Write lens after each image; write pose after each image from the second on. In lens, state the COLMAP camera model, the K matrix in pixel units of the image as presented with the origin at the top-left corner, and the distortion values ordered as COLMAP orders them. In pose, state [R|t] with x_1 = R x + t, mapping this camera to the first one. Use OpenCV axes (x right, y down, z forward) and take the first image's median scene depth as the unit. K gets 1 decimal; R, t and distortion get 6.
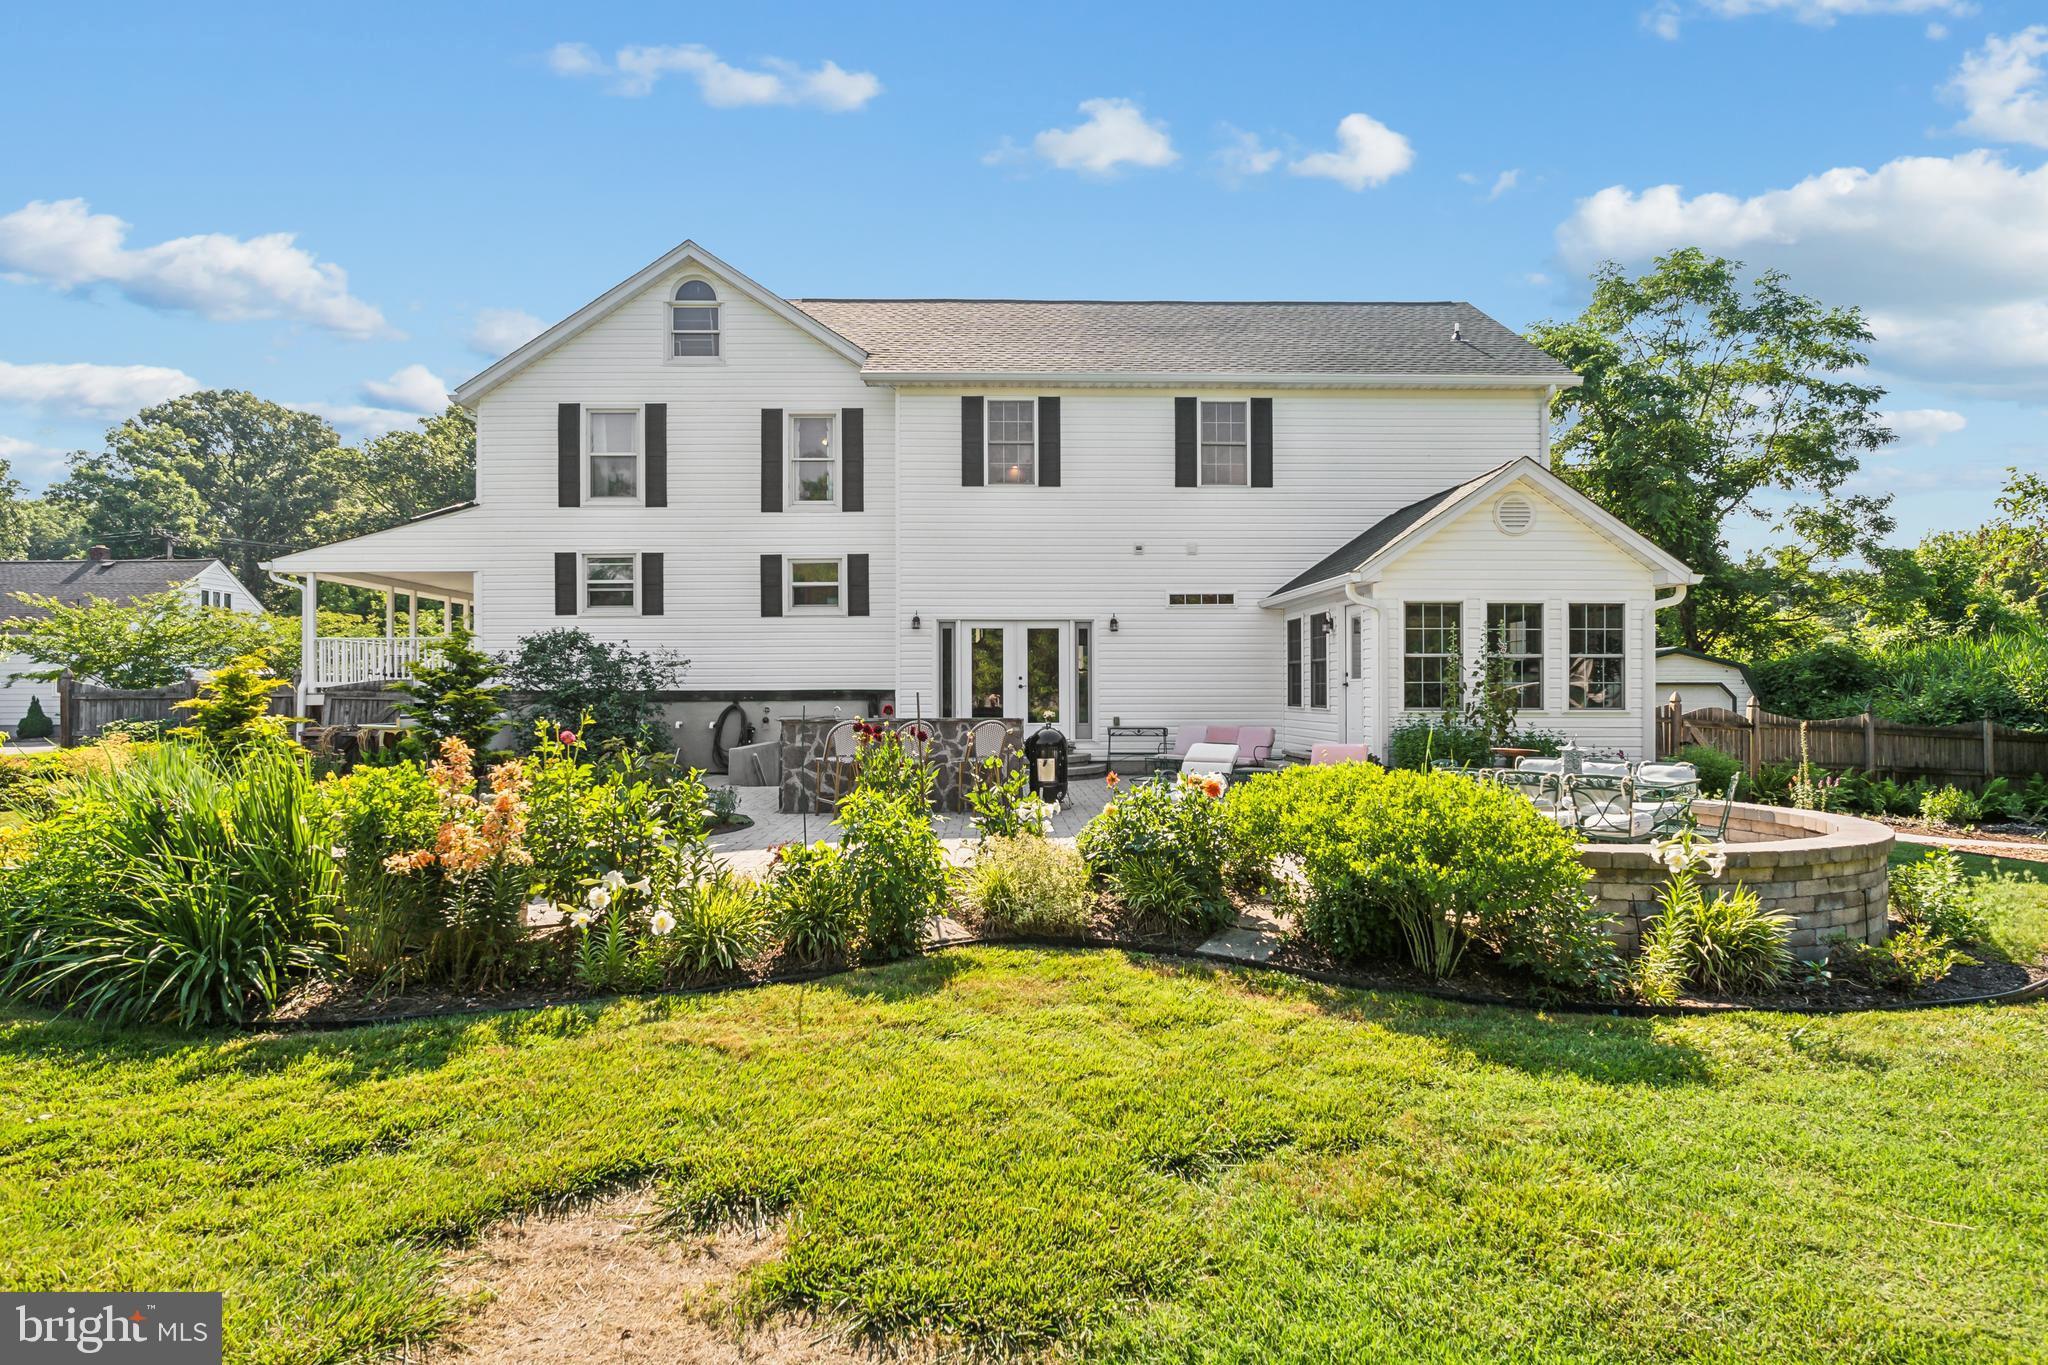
lens RADIAL K [[1087.9, 0, 1024.0], [0, 1087.9, 682.5], [0, 0, 1]] dist [-0.001465, 0.000085]
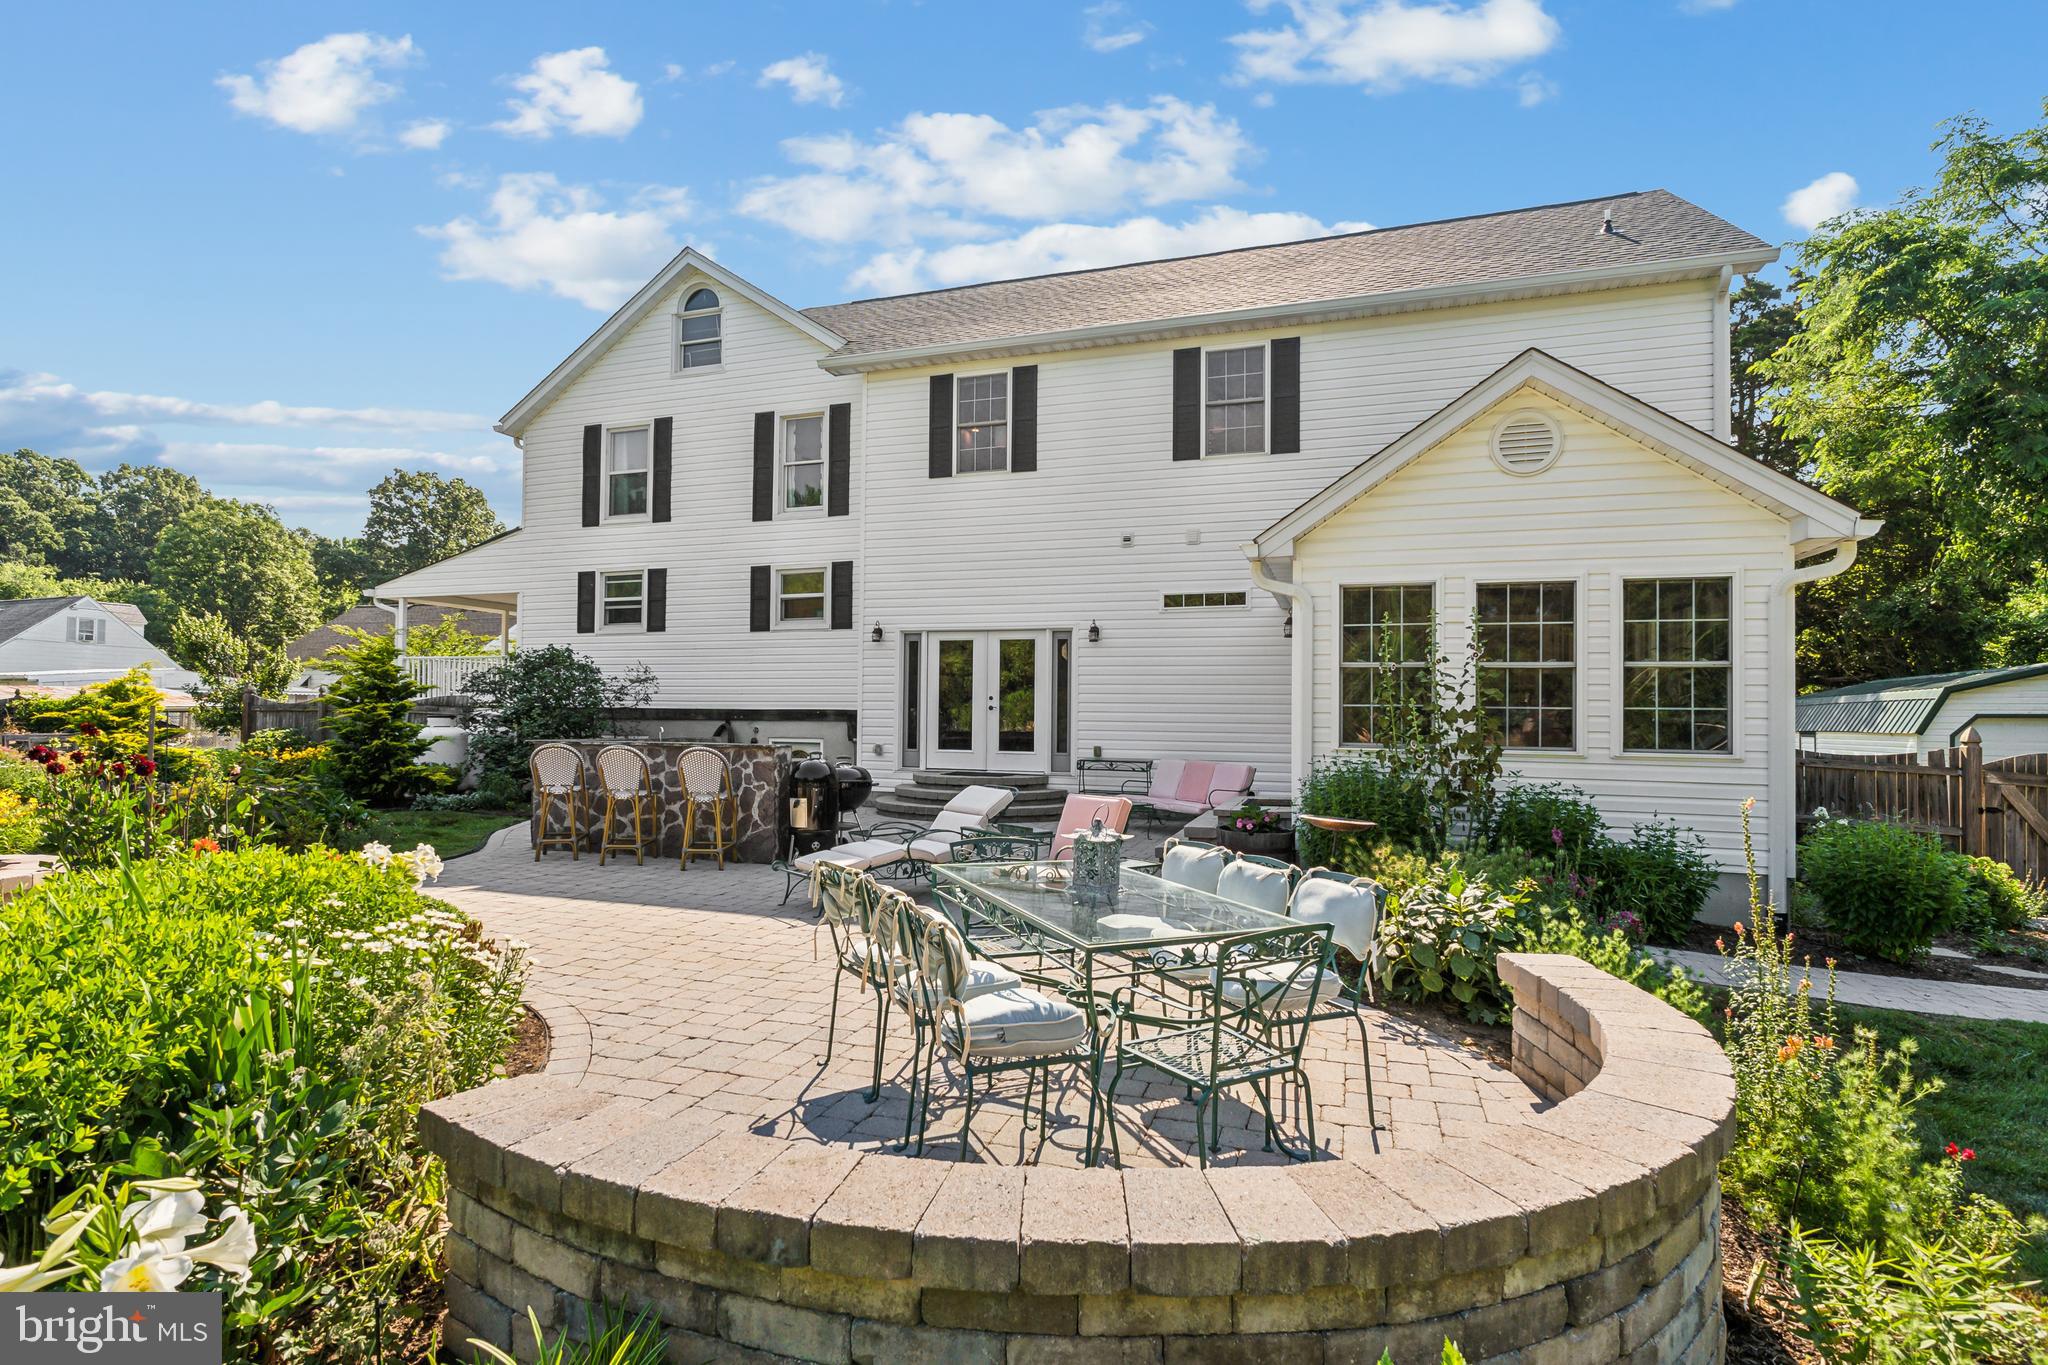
lens RADIAL K [[1010.6, 0, 1024.0], [0, 1010.6, 682.5], [0, 0, 1]] dist [0.003672, 0.000143]
pose [[0.937003, 0.001044, -0.349320, 0.295080], [-0.009436, 0.999706, -0.022324, 0.001232], [0.349194, 0.024214, 0.936737, 0.265422]]
